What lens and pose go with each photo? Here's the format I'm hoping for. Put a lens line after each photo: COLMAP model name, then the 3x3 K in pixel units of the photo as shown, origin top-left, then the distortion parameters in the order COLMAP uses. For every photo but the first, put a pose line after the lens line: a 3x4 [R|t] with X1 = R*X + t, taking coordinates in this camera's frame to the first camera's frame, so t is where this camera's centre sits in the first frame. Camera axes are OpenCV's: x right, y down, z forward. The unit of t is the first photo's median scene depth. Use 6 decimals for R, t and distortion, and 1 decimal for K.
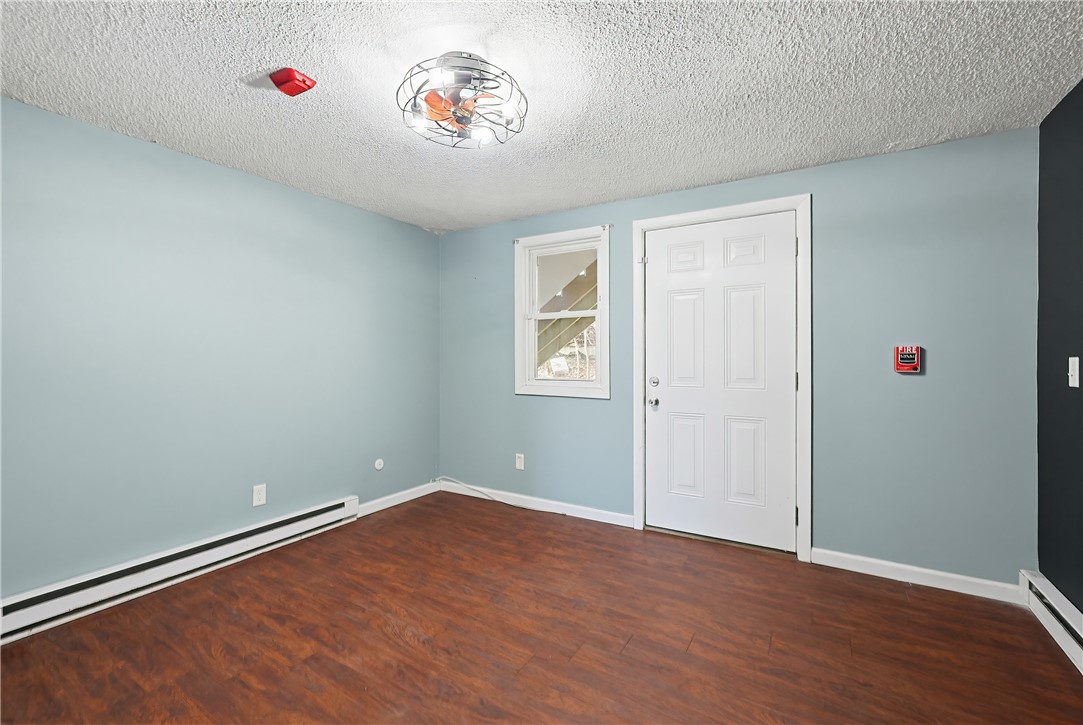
lens RADIAL K [[471.8, 0, 541.9], [0, 471.8, 360.2], [0, 0, 1]] dist [-0.002846, -0.000127]
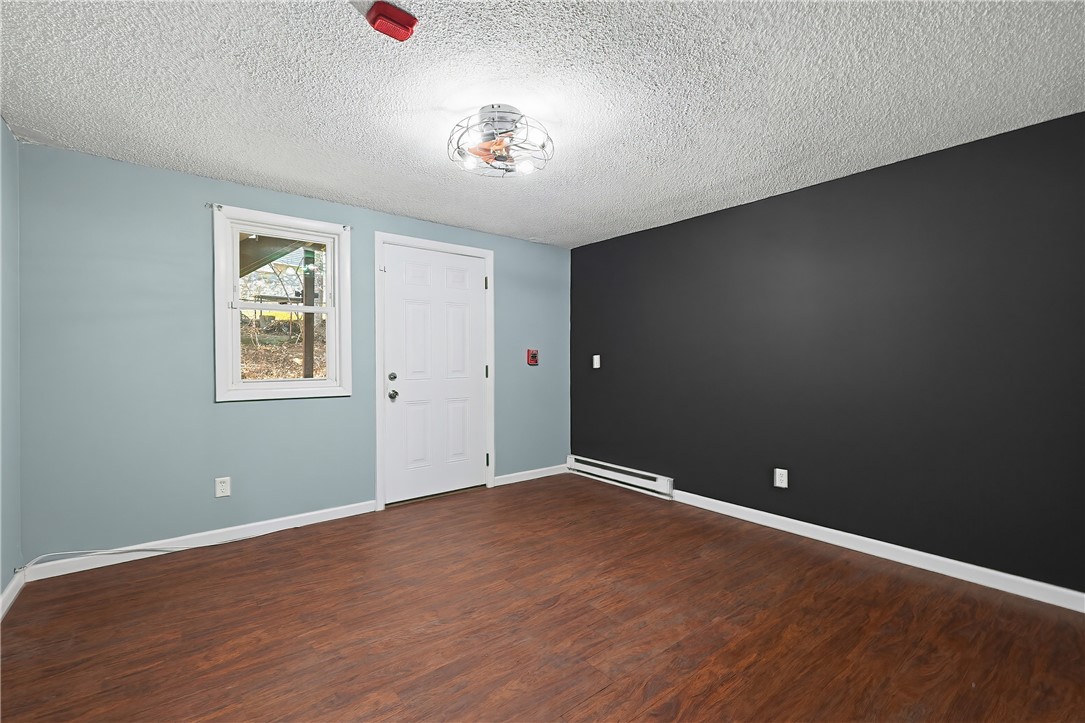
lens RADIAL K [[472.6, 0, 543.2], [0, 472.6, 363.7], [0, 0, 1]] dist [-0.002846, -0.000127]
pose [[0.335060, -0.010469, 0.942139, -0.857316], [0.007696, 0.999935, 0.008374, 0.008220], [-0.942165, 0.004445, 0.335119, 0.318505]]
